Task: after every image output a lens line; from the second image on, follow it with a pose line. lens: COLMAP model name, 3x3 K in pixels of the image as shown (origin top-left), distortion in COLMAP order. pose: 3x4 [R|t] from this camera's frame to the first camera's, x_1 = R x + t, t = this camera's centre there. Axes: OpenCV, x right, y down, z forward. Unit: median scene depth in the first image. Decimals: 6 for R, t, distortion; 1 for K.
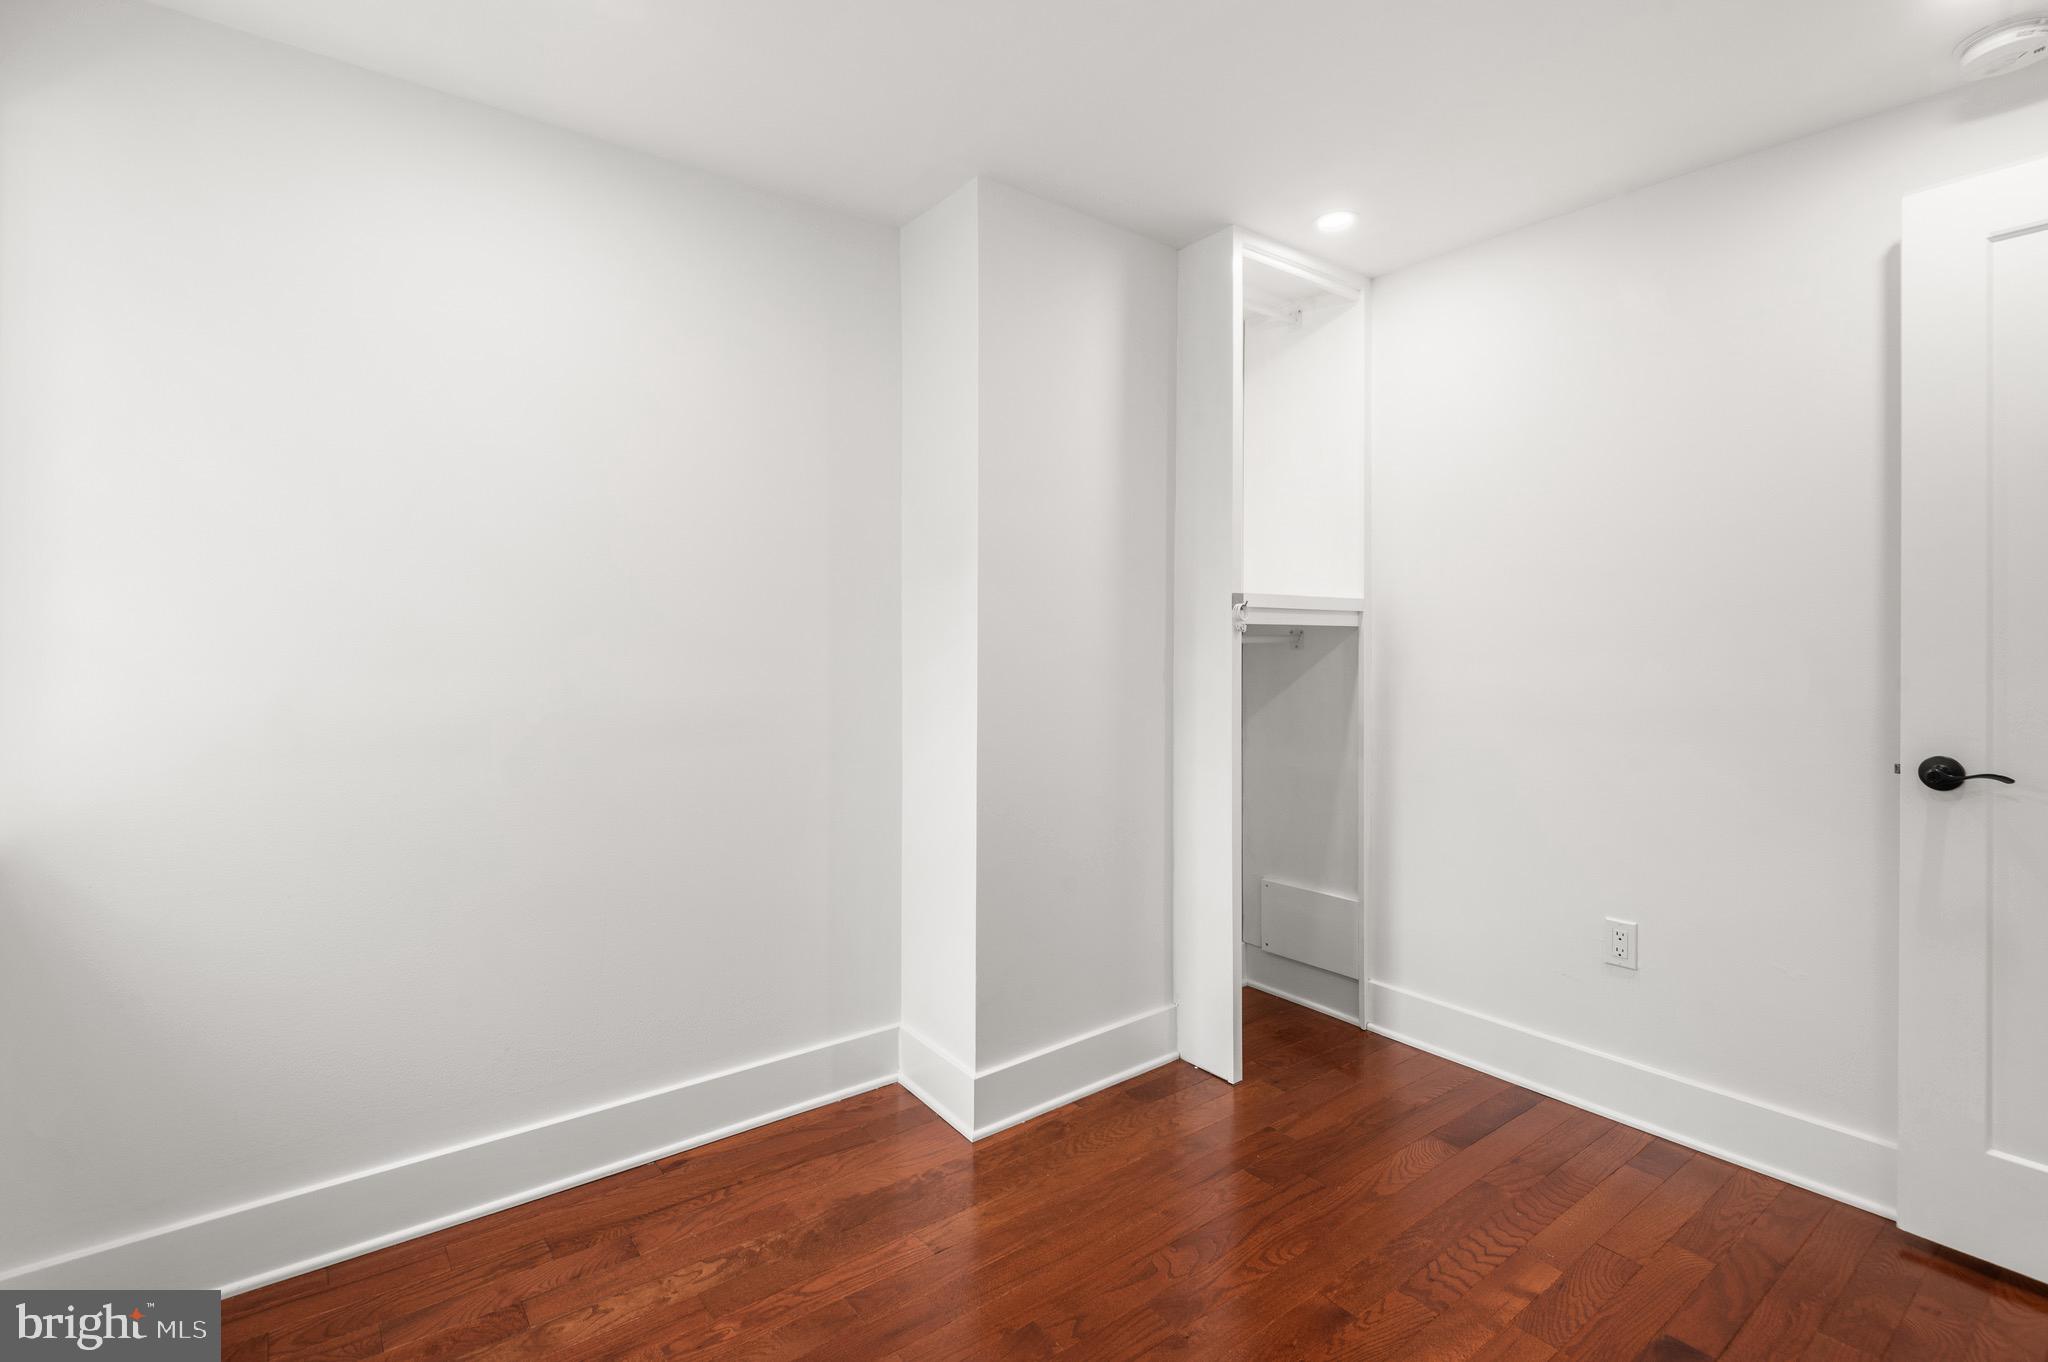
lens RADIAL K [[938.4, 0, 1022.3], [0, 938.4, 663.8], [0, 0, 1]] dist [0.017691, -0.007244]
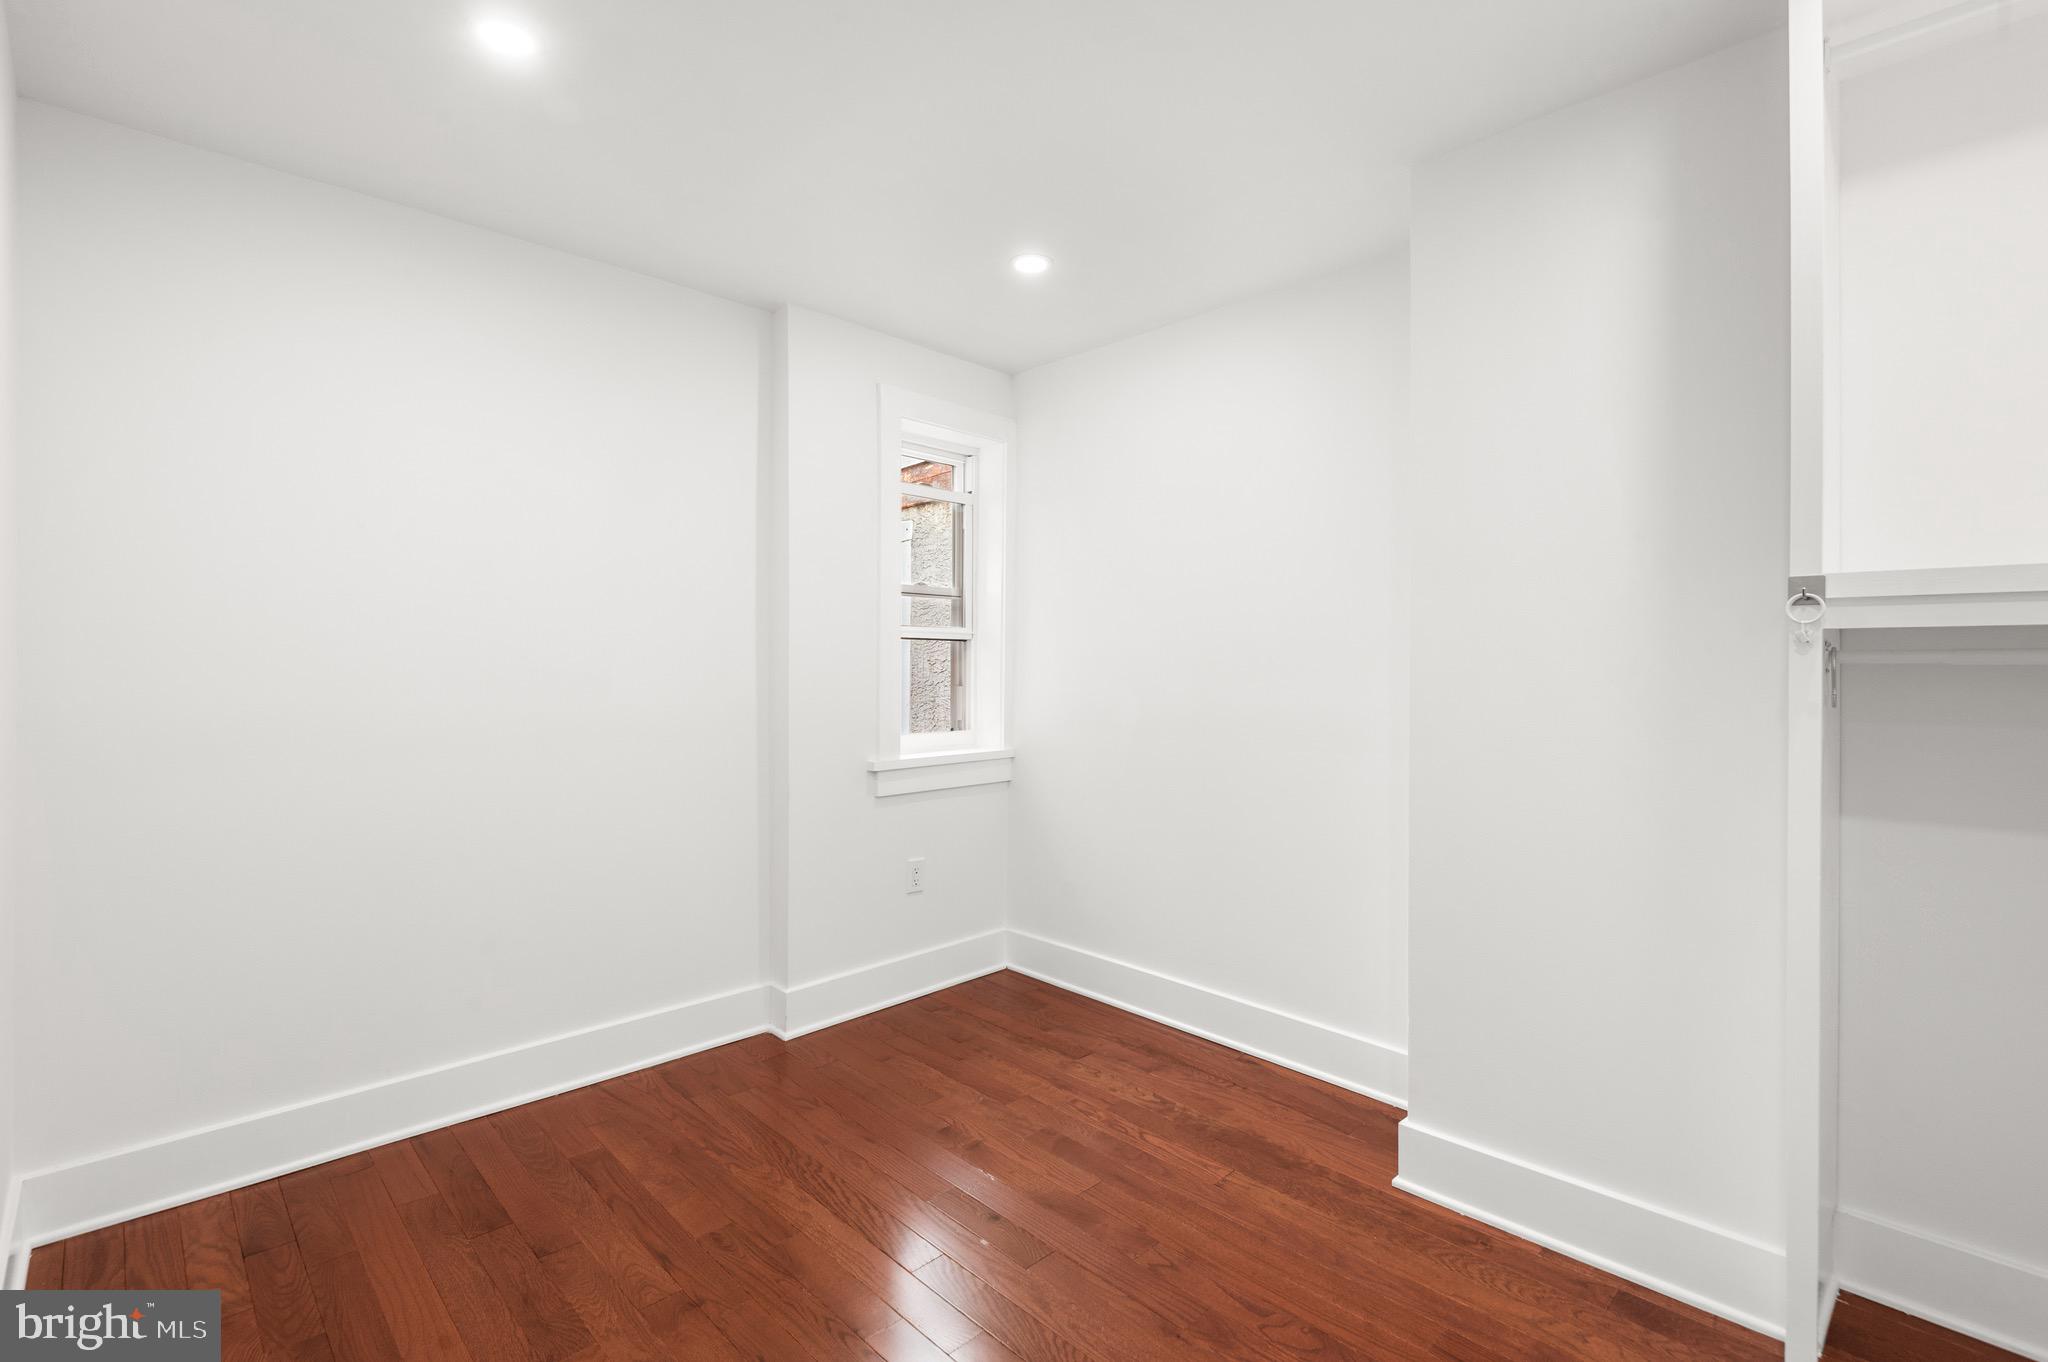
lens RADIAL K [[938.4, 0, 1021.8], [0, 938.4, 674.4], [0, 0, 1]] dist [0.017691, -0.007244]
pose [[0.102900, 0.009461, -0.994647, 0.984858], [-0.018568, 0.999799, 0.007590, -0.013499], [0.994518, 0.017687, 0.103055, 0.592856]]
